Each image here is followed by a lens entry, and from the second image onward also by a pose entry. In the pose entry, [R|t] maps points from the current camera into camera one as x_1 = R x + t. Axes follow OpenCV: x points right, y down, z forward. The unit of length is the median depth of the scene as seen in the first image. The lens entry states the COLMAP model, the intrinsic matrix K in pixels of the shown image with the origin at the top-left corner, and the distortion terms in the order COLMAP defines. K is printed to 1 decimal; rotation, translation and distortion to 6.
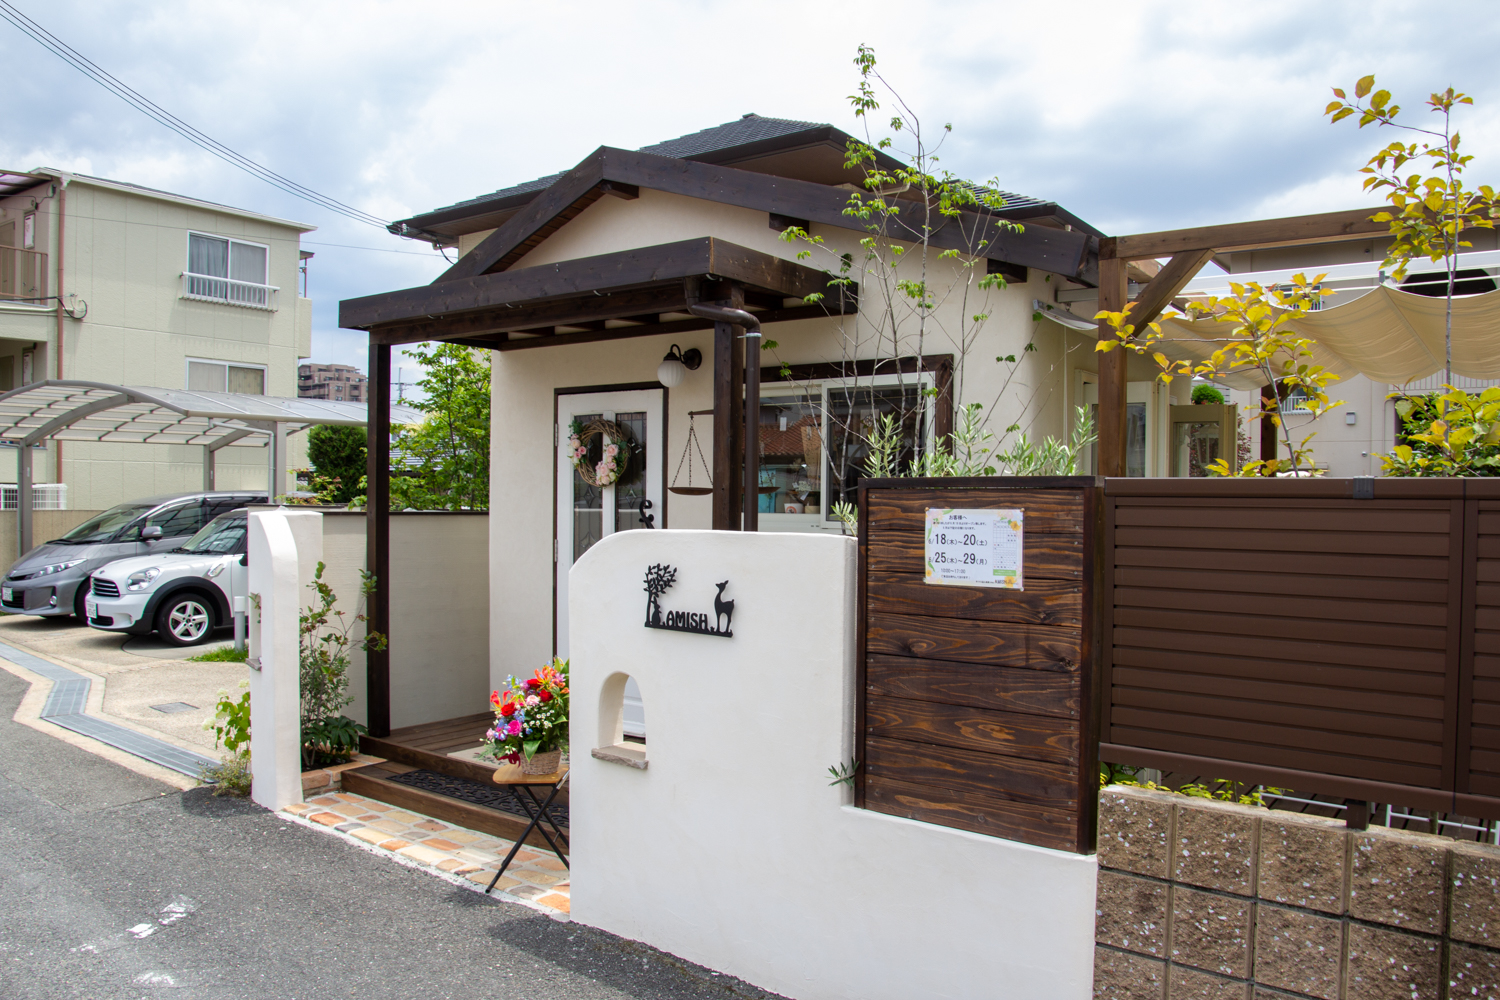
lens RADIAL K [[1128.0, 0, 750.0], [0, 1128.0, 500.0], [0, 0, 1]] dist [-0.129638, 0.068785]
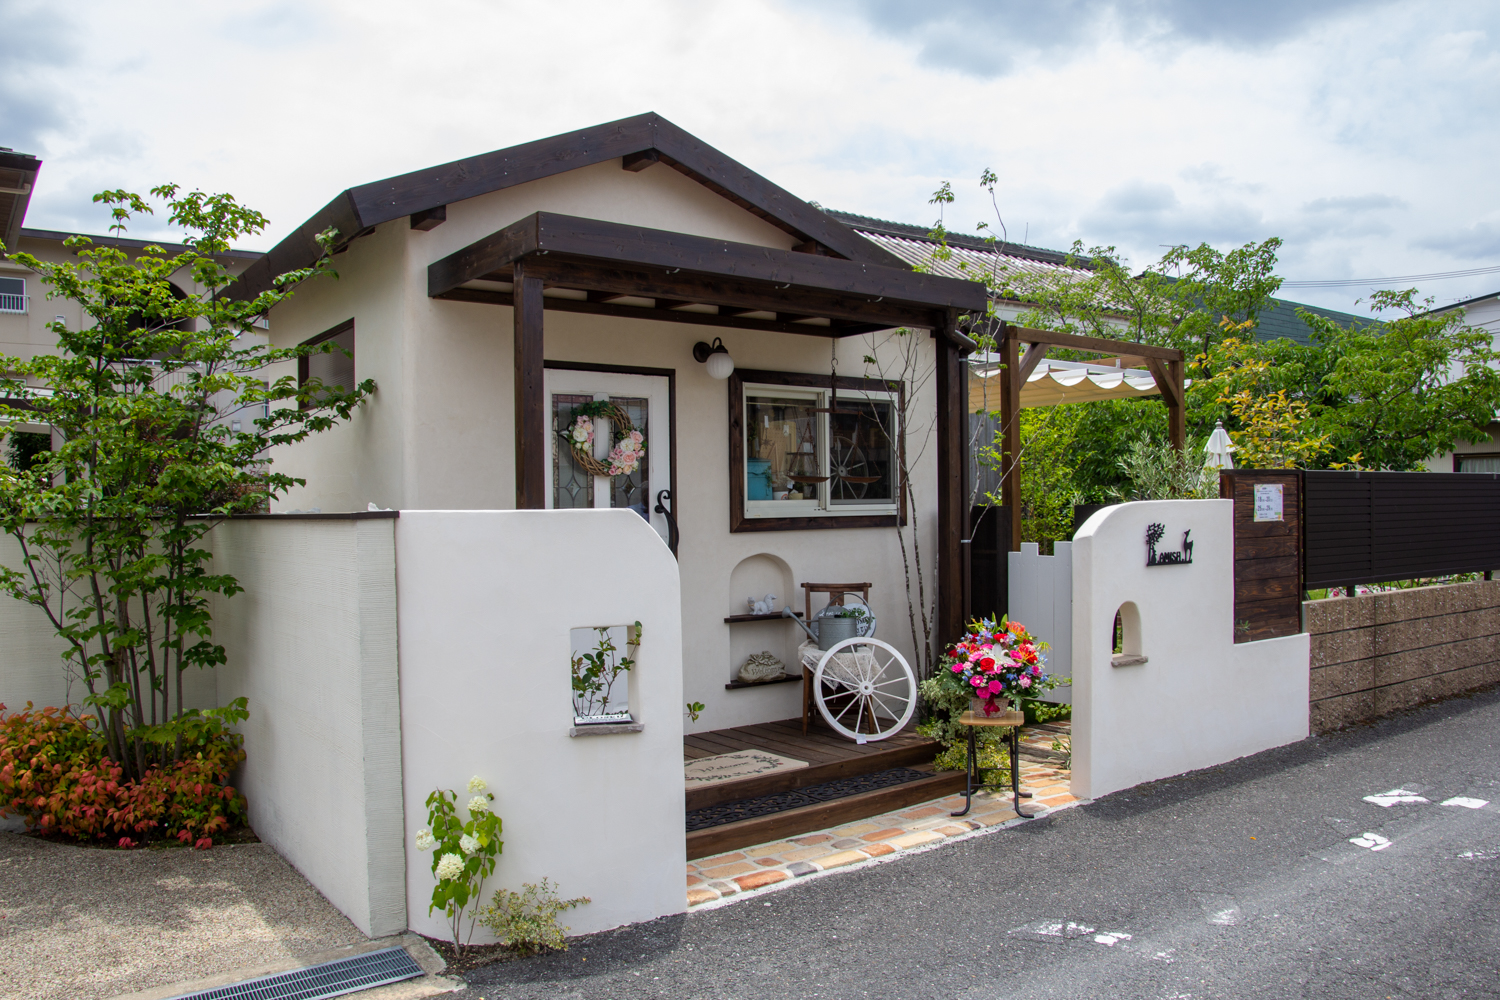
lens RADIAL K [[1128.0, 0, 750.0], [0, 1128.0, 500.0], [0, 0, 1]] dist [-0.129638, 0.068785]
pose [[0.282862, -0.009891, 0.959110, -1.673554], [0.017815, 0.999829, 0.005057, 0.007919], [-0.958995, 0.015656, 0.282990, 1.097373]]
